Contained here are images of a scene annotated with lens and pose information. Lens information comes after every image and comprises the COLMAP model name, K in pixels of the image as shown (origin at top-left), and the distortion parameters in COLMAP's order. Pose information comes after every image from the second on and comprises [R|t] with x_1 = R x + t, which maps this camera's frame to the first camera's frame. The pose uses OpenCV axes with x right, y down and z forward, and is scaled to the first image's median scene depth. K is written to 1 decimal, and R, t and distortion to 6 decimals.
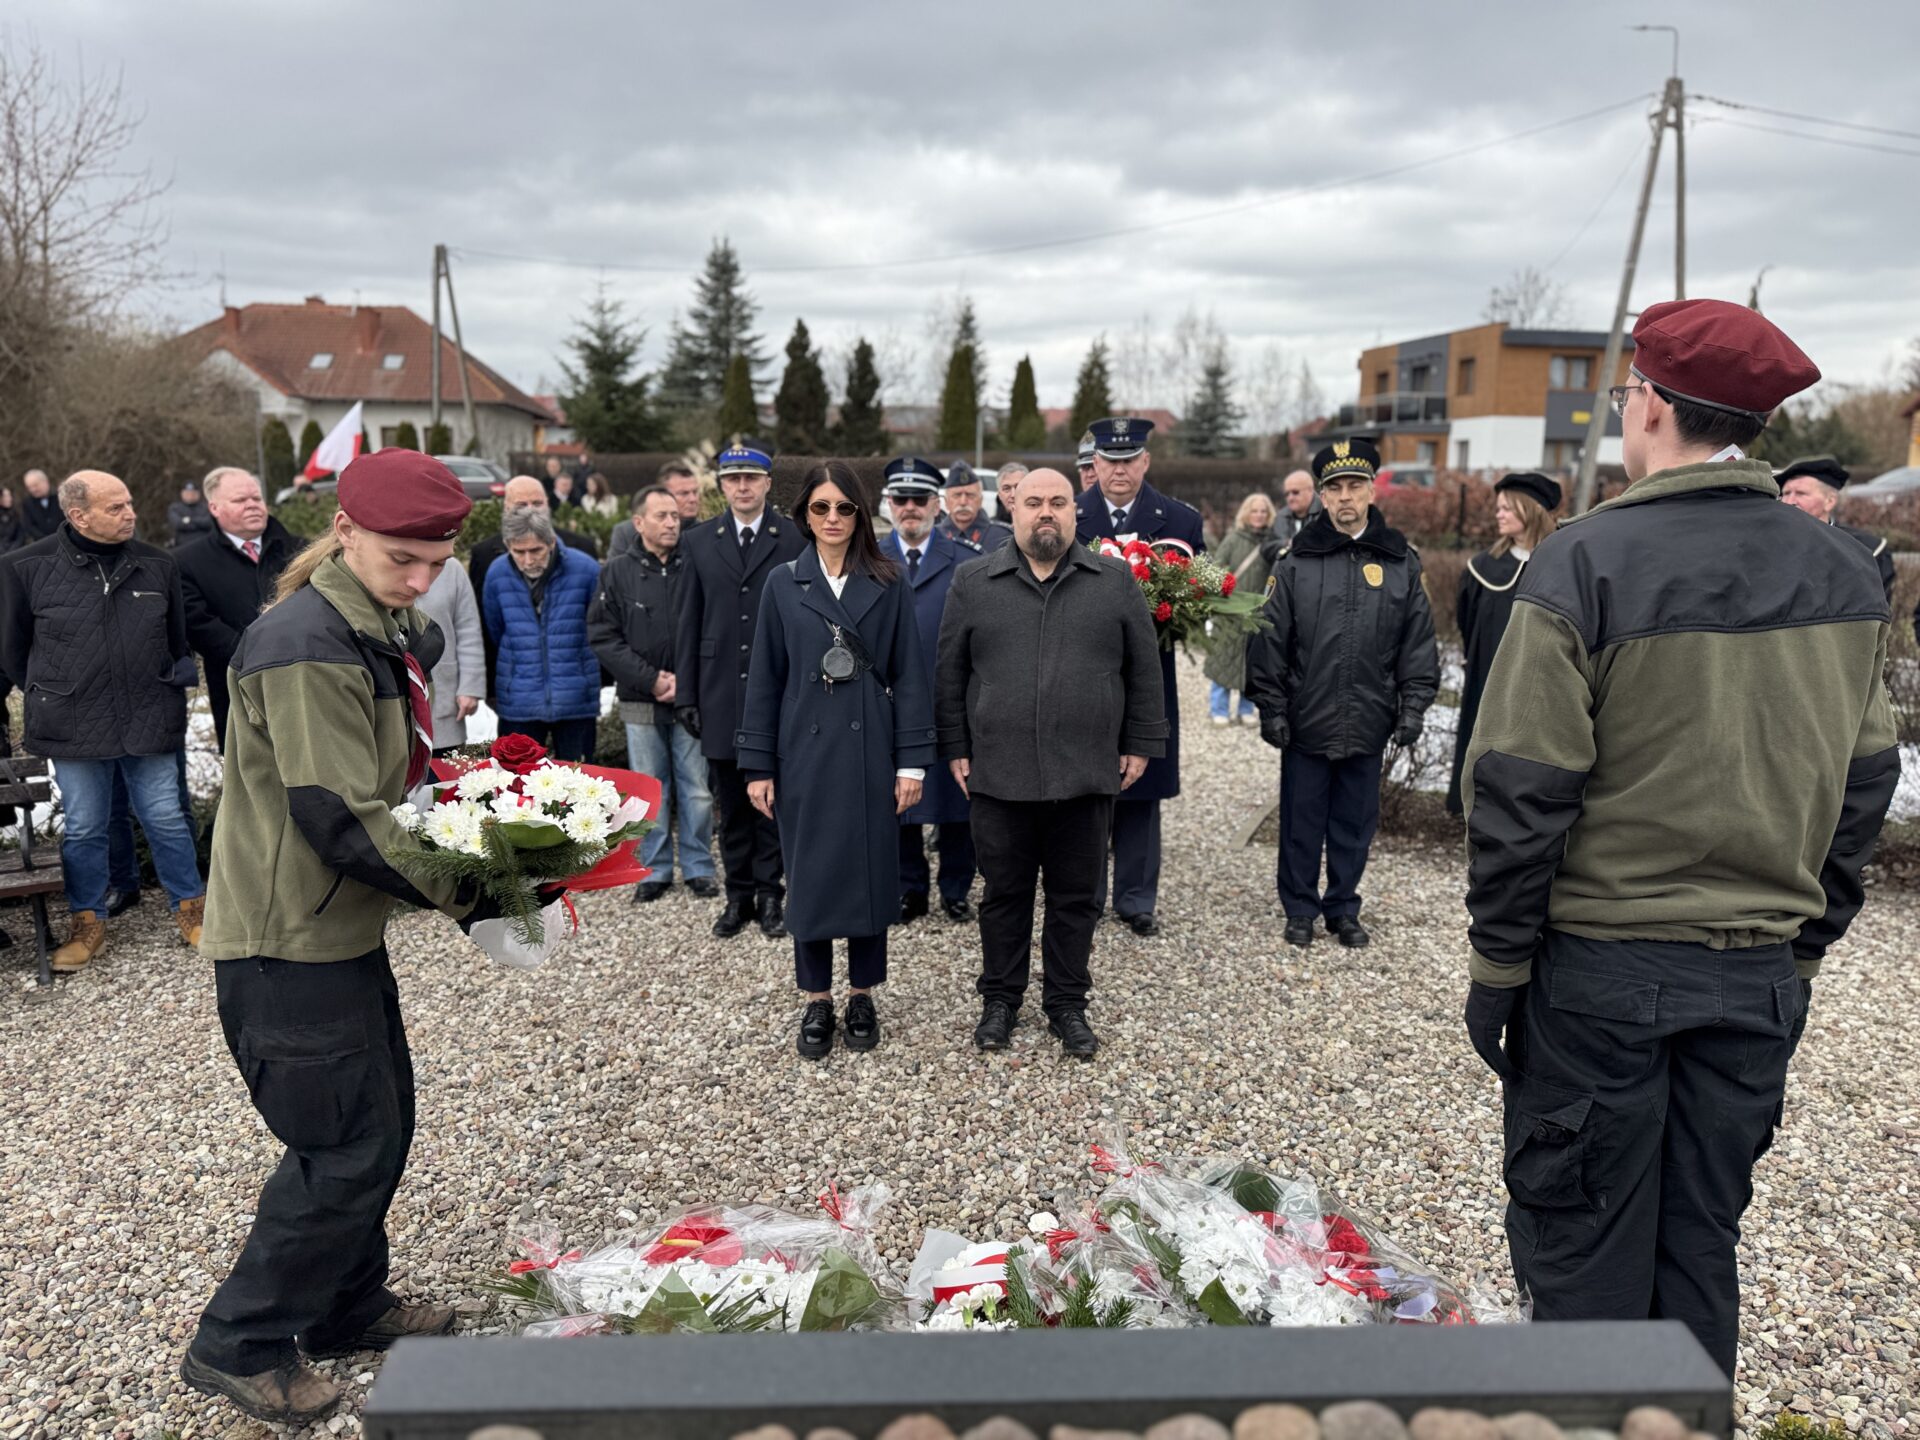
lens RADIAL K [[1368.8, 0, 957.7], [0, 1368.8, 726.5], [0, 0, 1]] dist [0.011711, -0.019981]
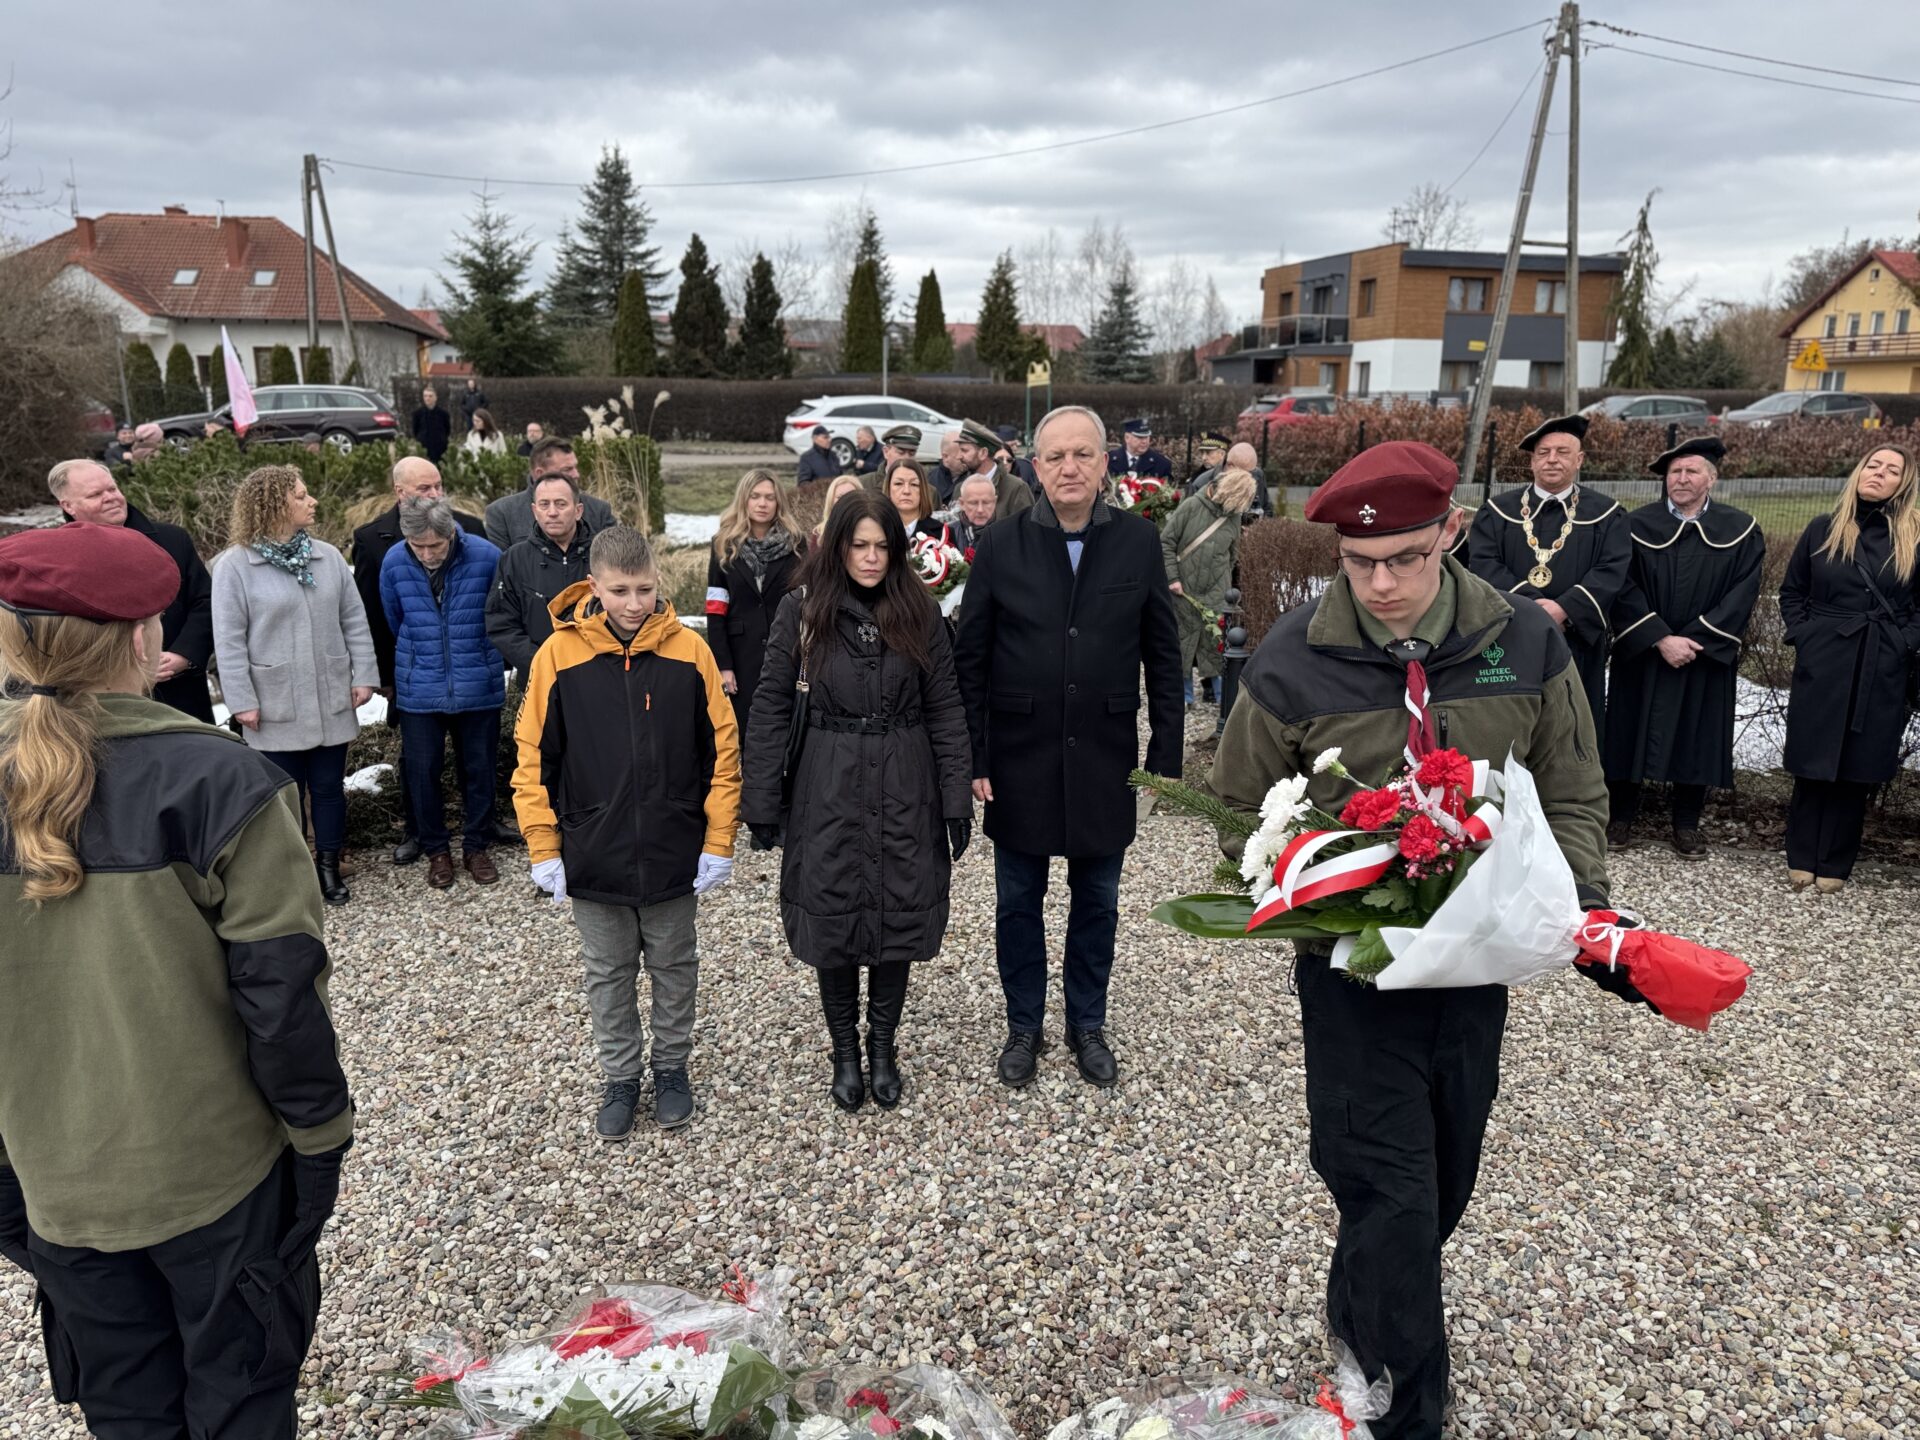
lens RADIAL K [[1372.0, 0, 971.5], [0, 1372.0, 726.3], [0, 0, 1]] dist [0.003111, -0.010474]
pose [[0.997104, -0.019565, 0.073490, 0.007158], [0.014969, 0.997928, 0.062568, -0.071783], [-0.074561, -0.061287, 0.995331, -0.002525]]
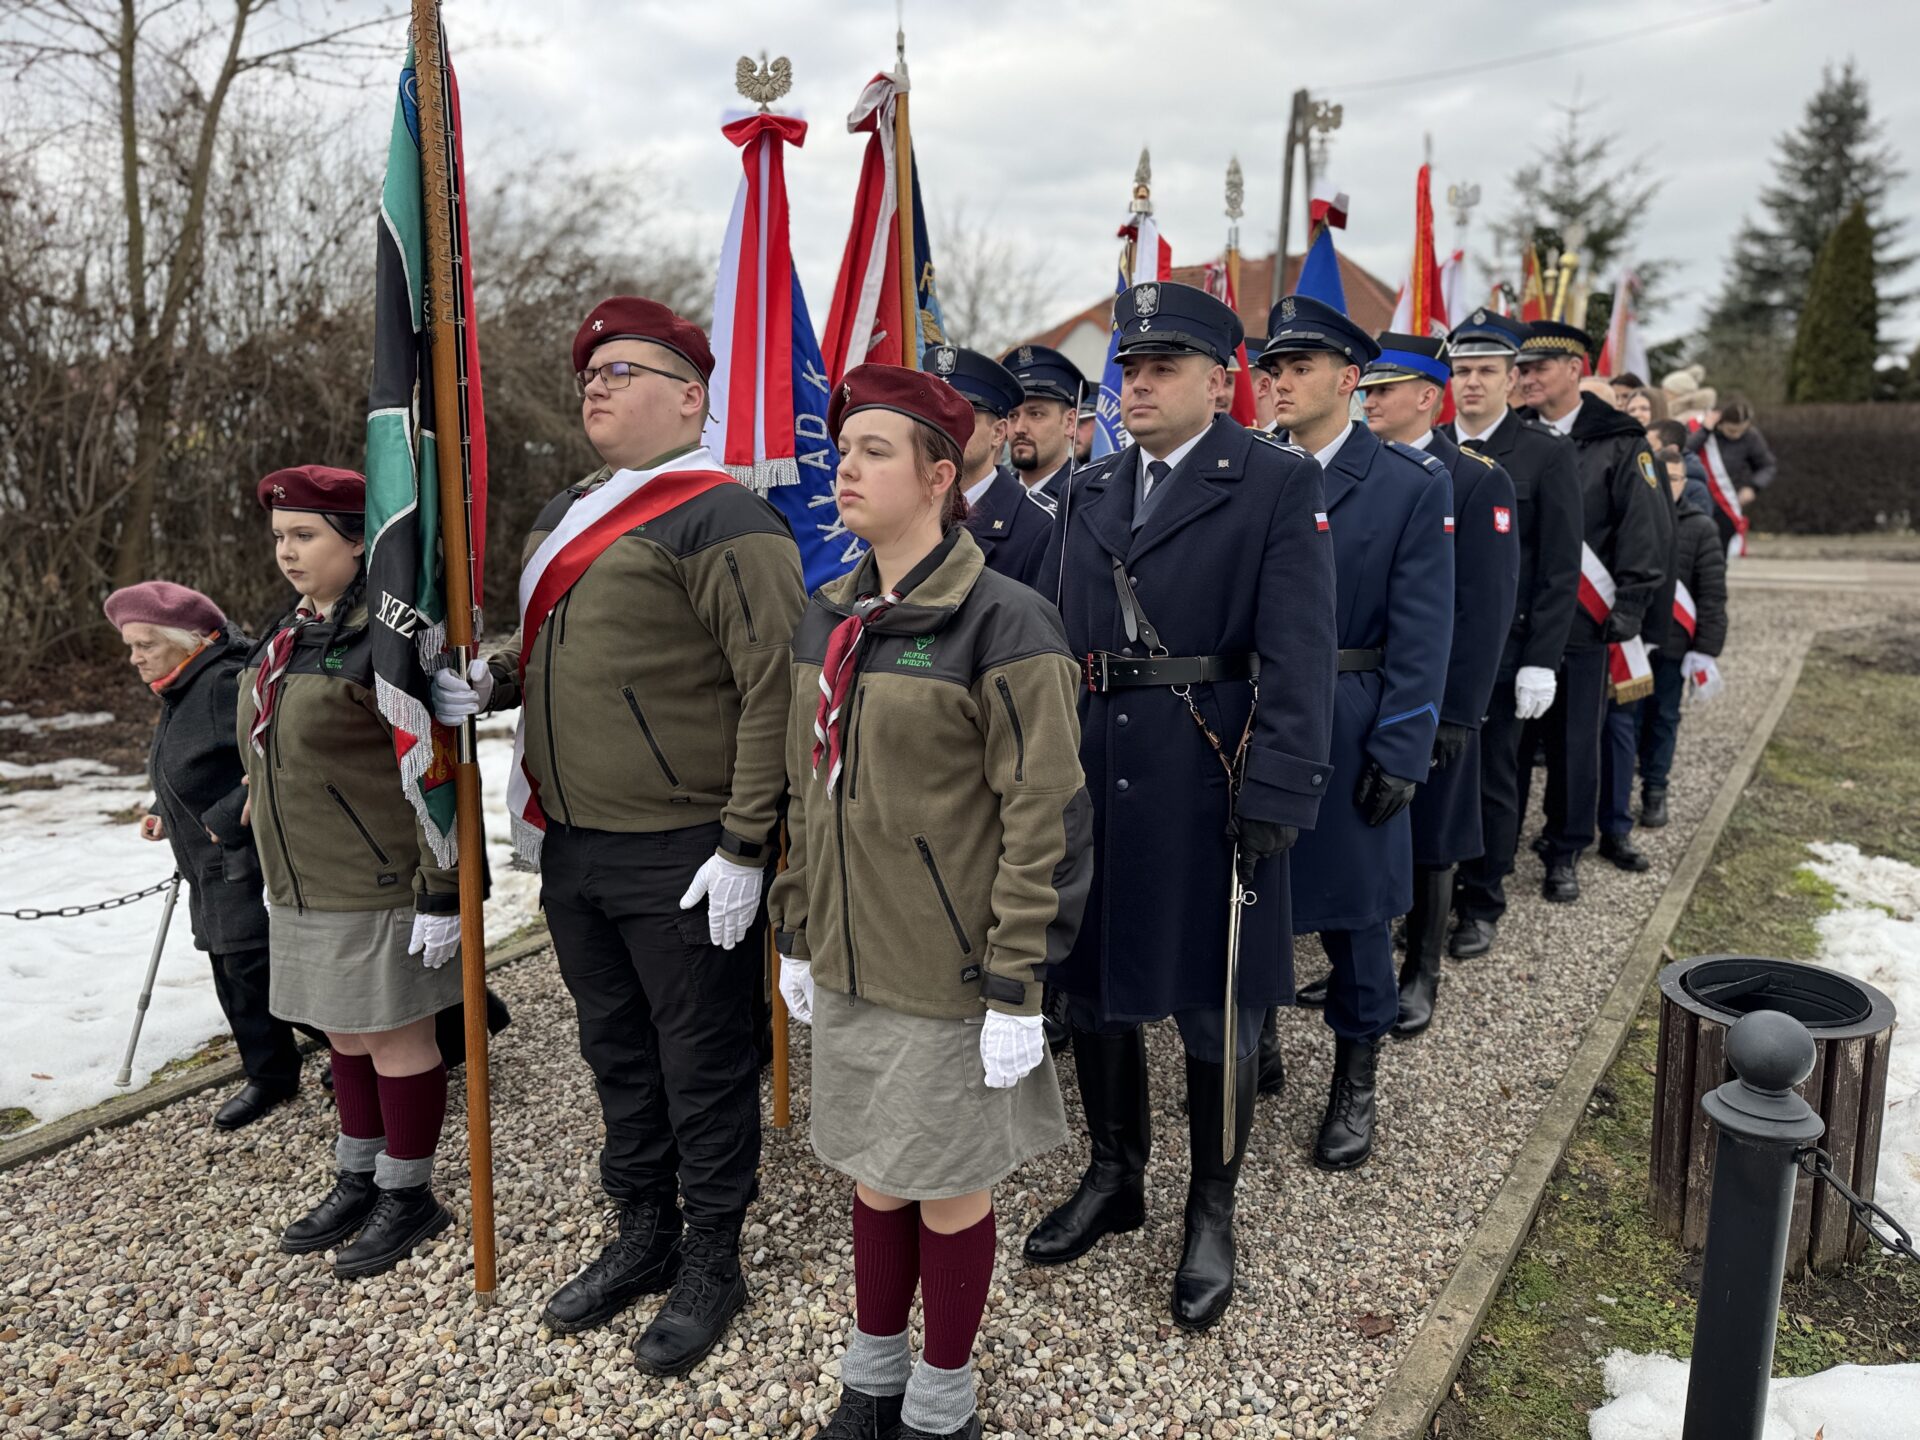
lens RADIAL K [[1309.1, 0, 1027.9], [0, 1309.1, 722.6], [0, 0, 1]] dist [-0.000157, -0.001046]
pose [[0.763977, 0.094768, -0.638246, -0.509790], [-0.098619, 0.994684, 0.029646, -0.545577], [0.637662, 0.040294, 0.769262, 3.431951]]
